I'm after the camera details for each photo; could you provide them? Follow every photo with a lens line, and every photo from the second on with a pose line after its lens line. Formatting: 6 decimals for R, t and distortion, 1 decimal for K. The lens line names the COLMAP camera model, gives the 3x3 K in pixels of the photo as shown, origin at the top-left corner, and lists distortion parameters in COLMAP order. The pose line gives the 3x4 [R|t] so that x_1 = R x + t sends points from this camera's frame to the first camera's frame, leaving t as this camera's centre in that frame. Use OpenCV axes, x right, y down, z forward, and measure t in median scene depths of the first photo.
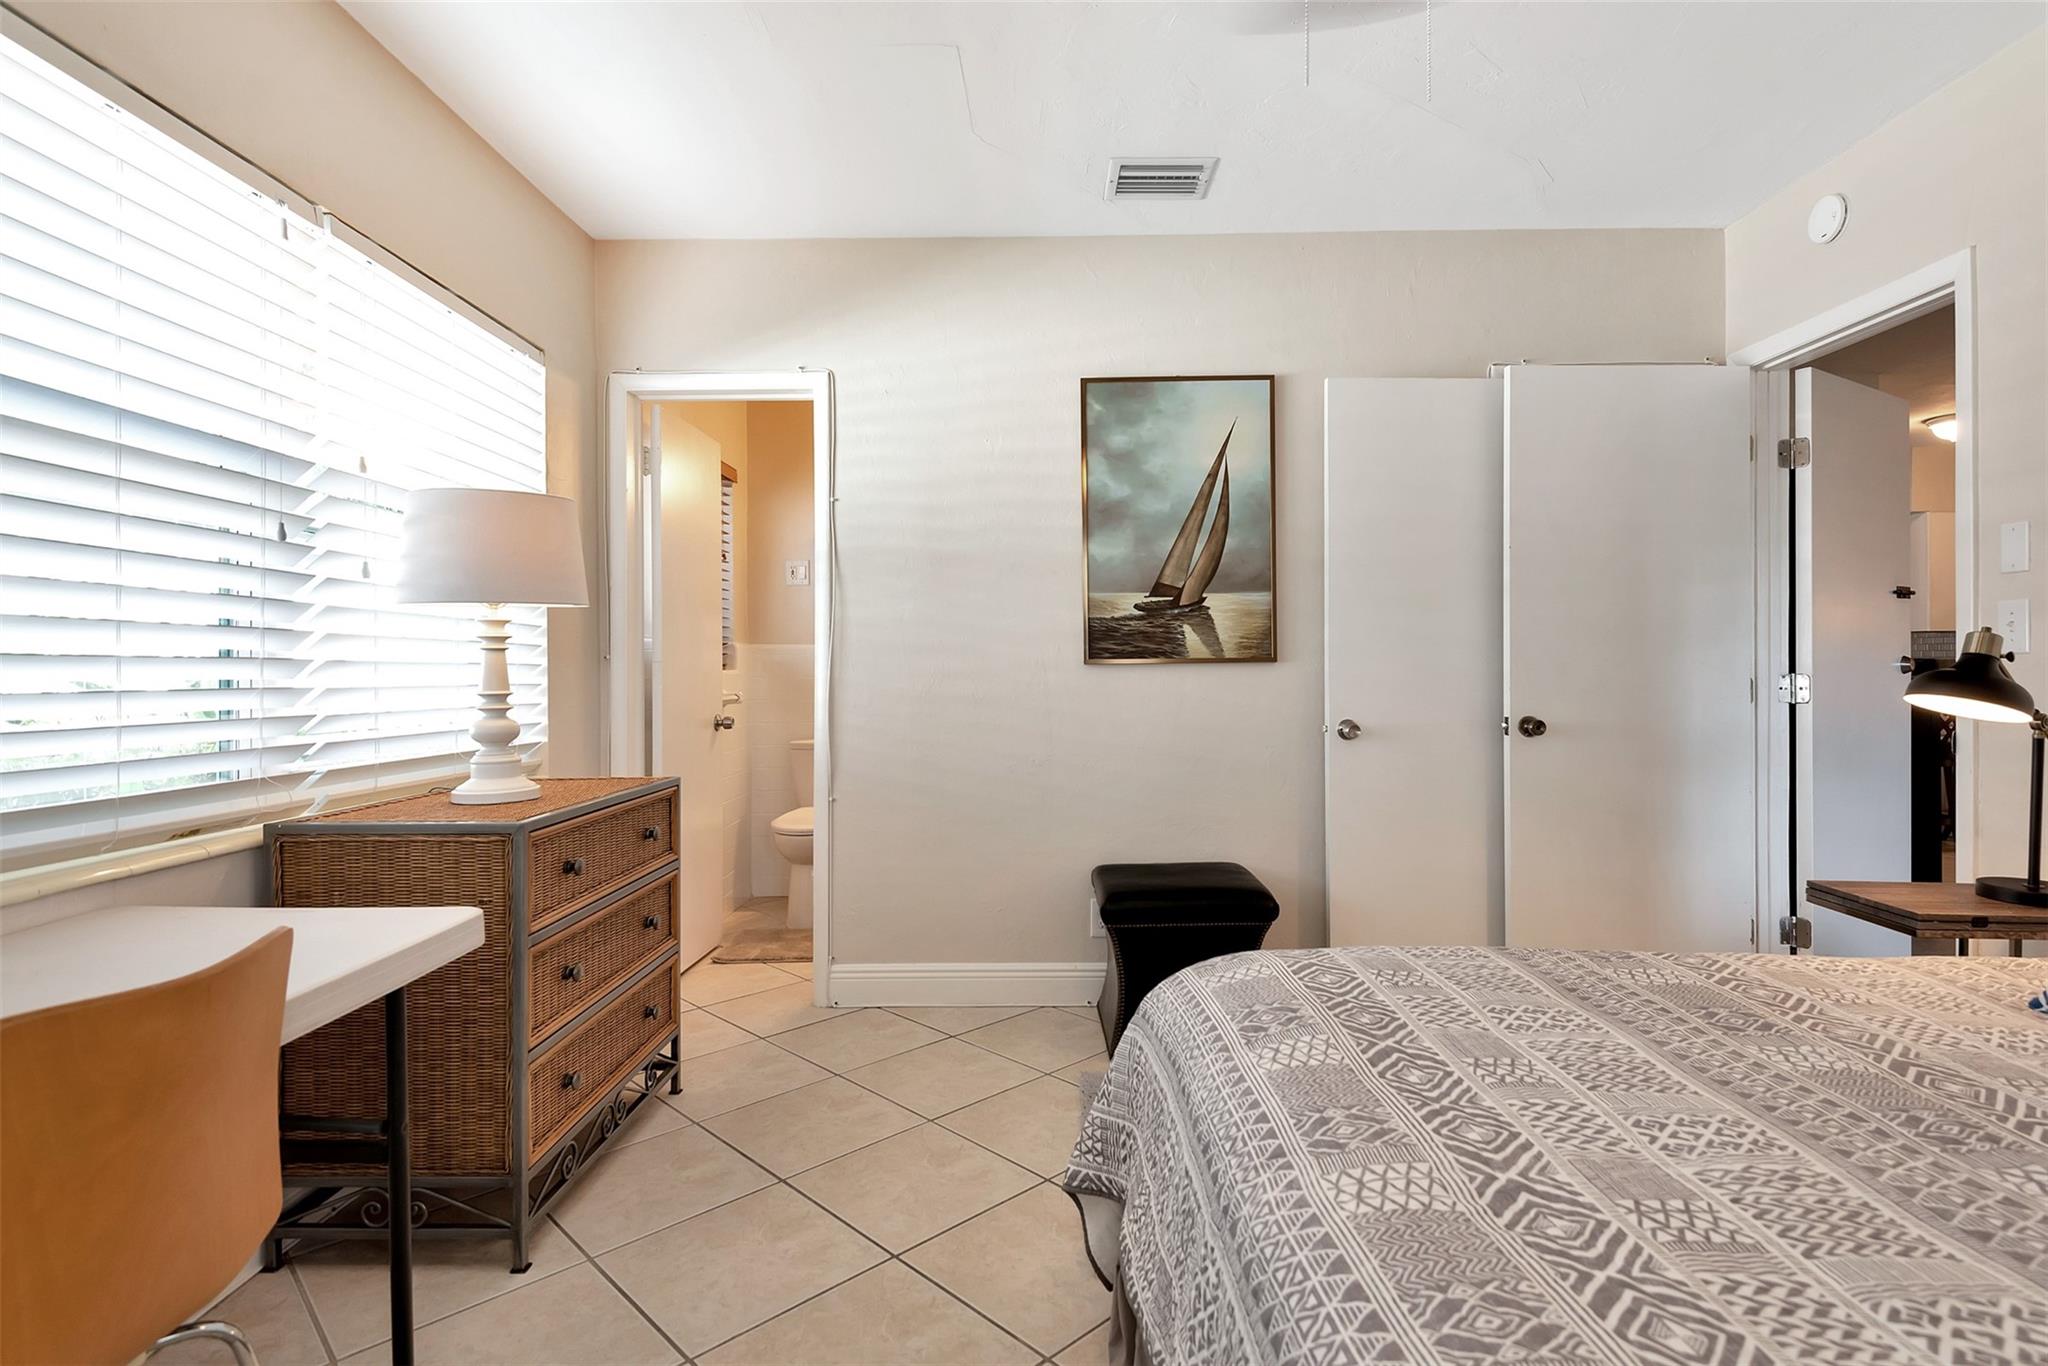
lens RADIAL K [[1027.6, 0, 1024.0], [0, 1027.6, 683.0], [0, 0, 1]] dist [0.054151, -0.049798]
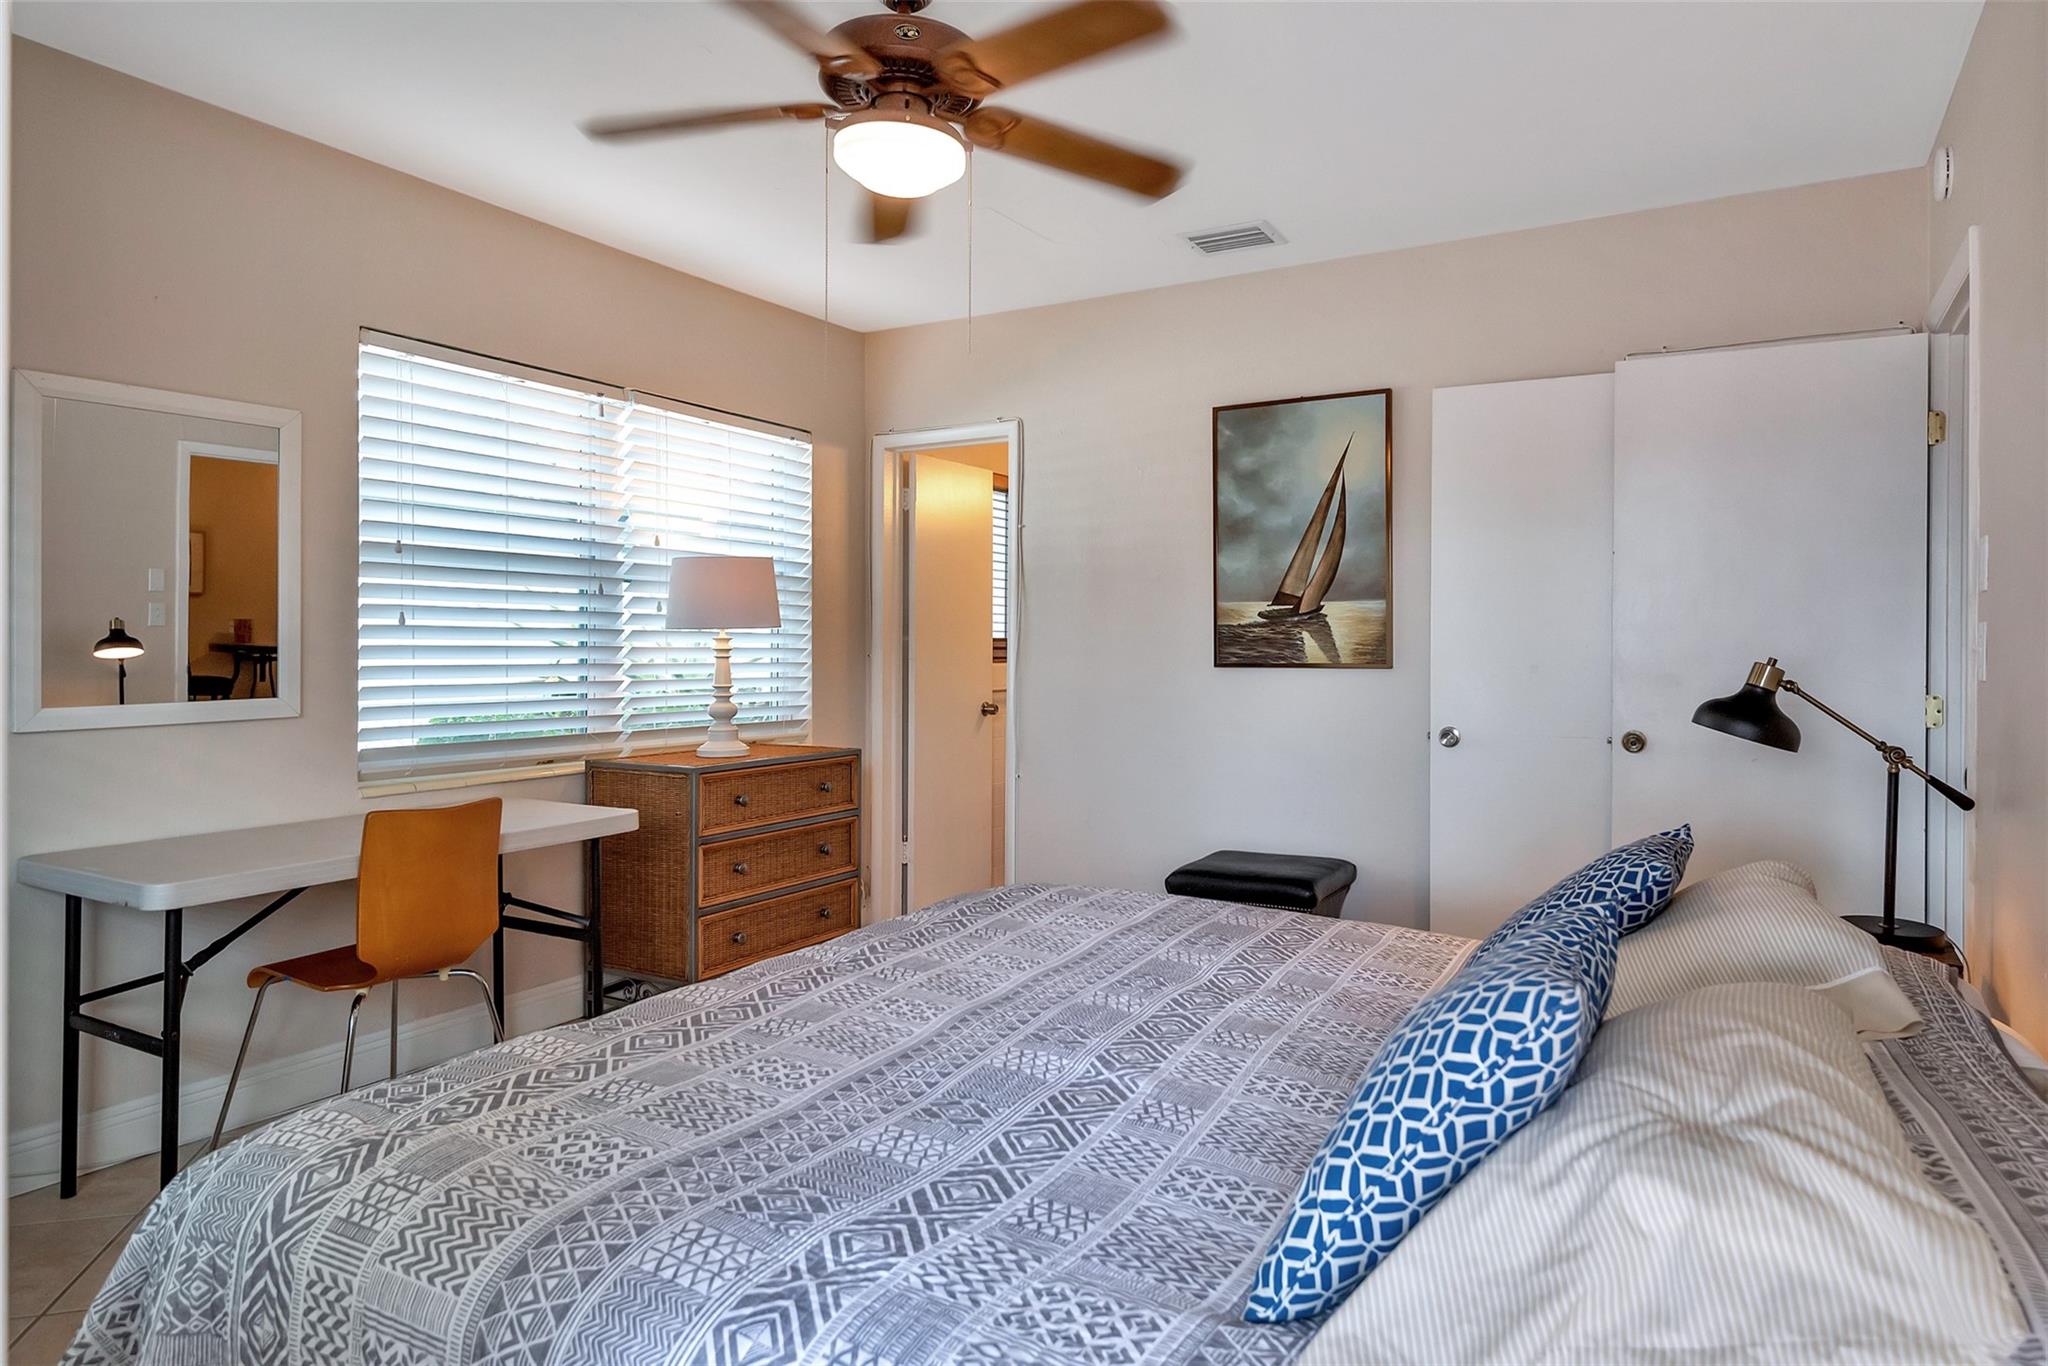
lens RADIAL K [[1242.9, 0, 1025.7], [0, 1242.9, 673.4], [0, 0, 1]] dist [0.000802, -0.000057]
pose [[0.868947, 0.018031, -0.494577, 0.542015], [-0.013361, 0.999827, 0.012978, -0.026264], [0.494725, -0.004669, 0.869037, -0.252984]]
